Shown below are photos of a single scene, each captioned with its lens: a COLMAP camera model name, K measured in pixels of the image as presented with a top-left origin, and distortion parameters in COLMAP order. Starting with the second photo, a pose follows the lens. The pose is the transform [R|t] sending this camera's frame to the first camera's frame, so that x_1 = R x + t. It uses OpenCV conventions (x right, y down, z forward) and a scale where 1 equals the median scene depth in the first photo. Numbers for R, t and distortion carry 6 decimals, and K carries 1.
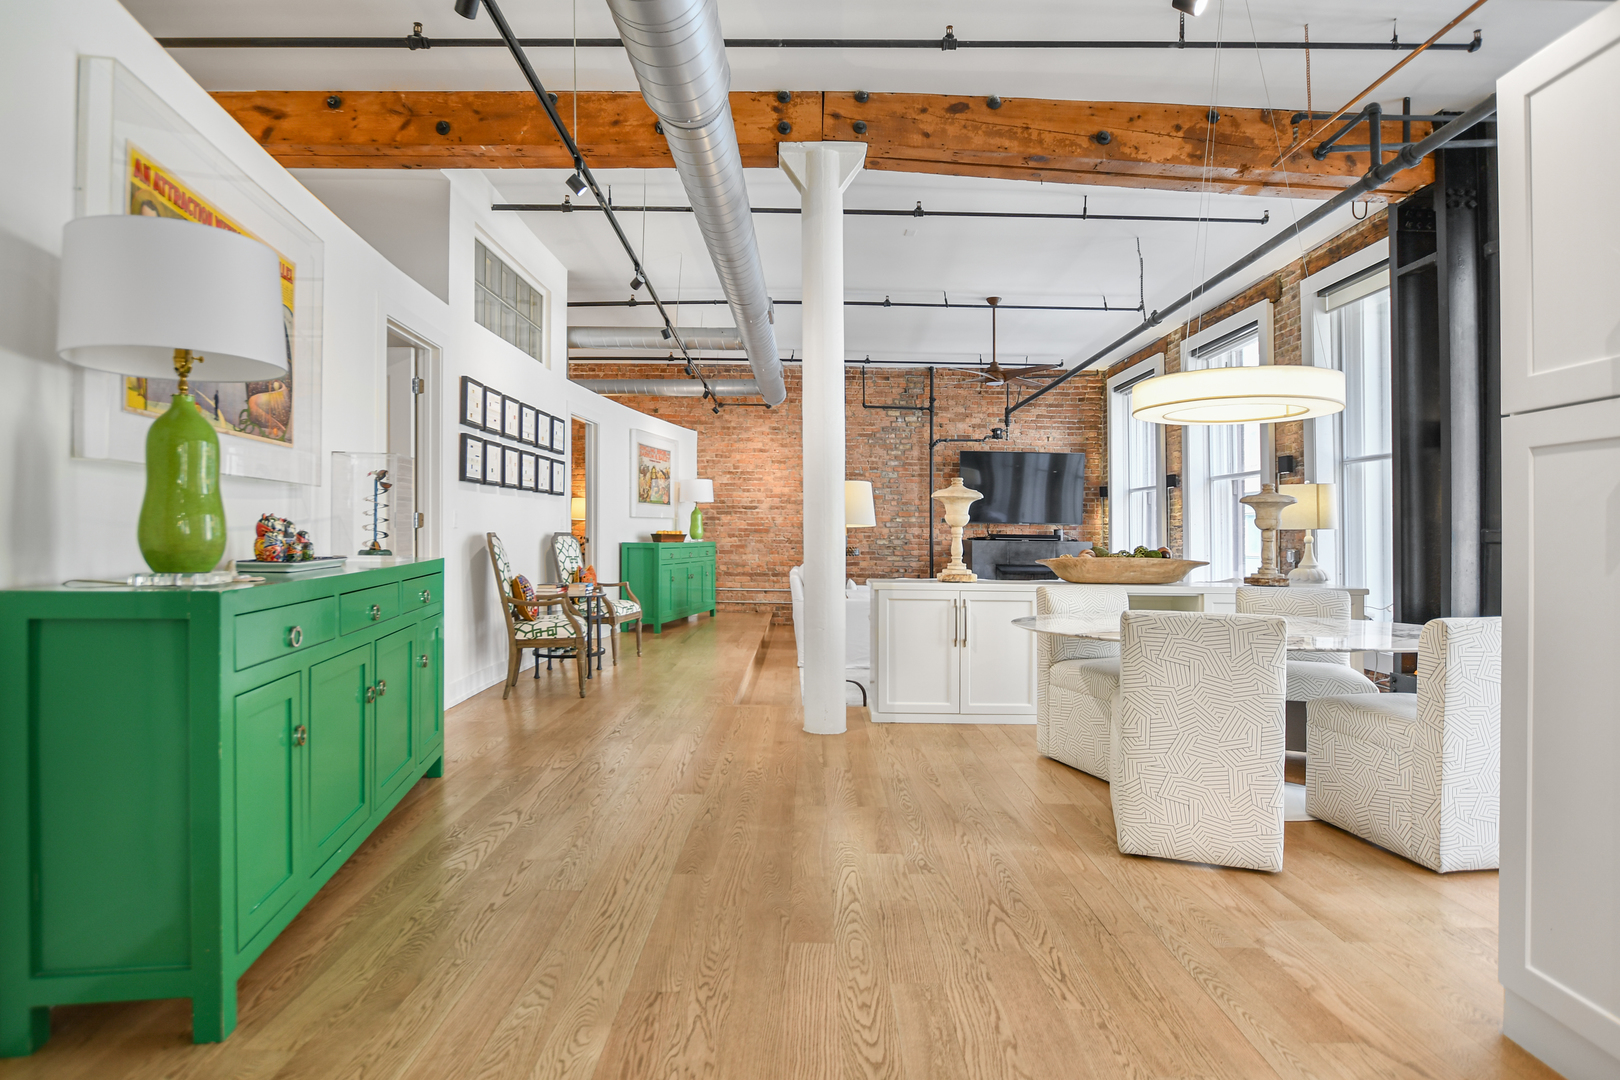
lens RADIAL K [[848.7, 0, 780.0], [0, 848.7, 512.7], [0, 0, 1]] dist [-0.009565, 0.002796]
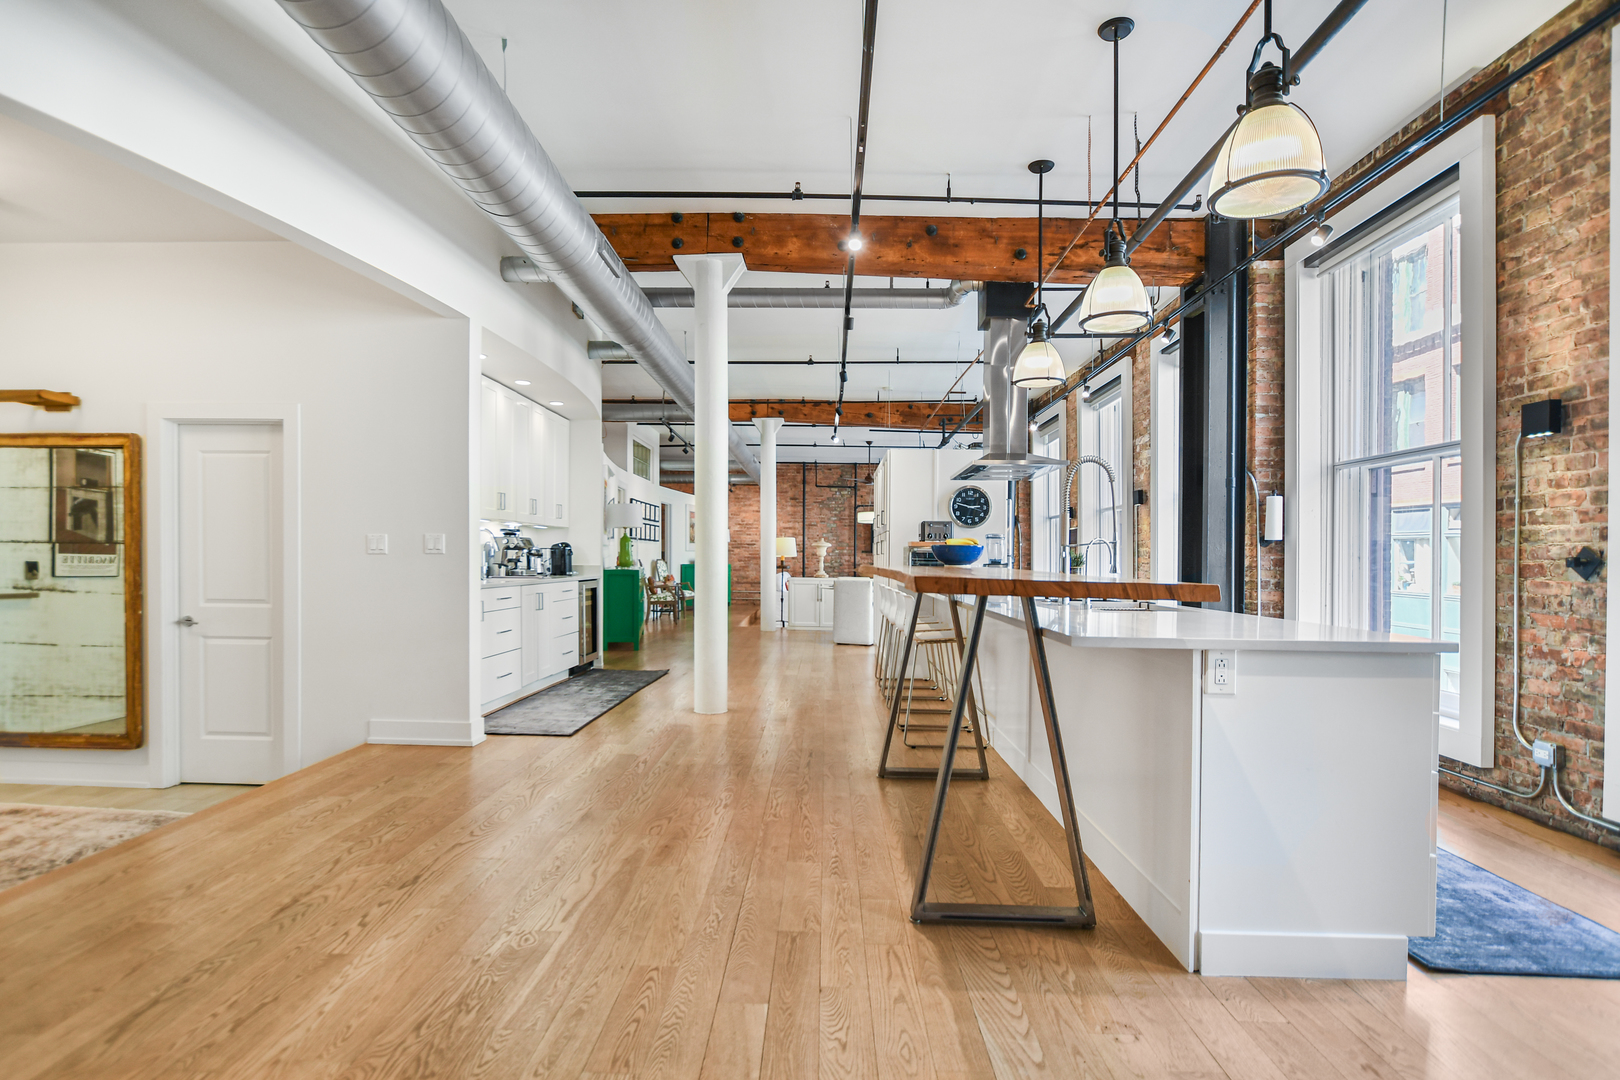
lens RADIAL K [[848.7, 0, 801.5], [0, 848.7, 543.6], [0, 0, 1]] dist [-0.009565, 0.002796]
pose [[0.999990, -0.002672, 0.003693, 0.083925], [0.002649, 0.999977, 0.006221, -0.024756], [-0.003709, -0.006211, 0.999974, -0.995381]]
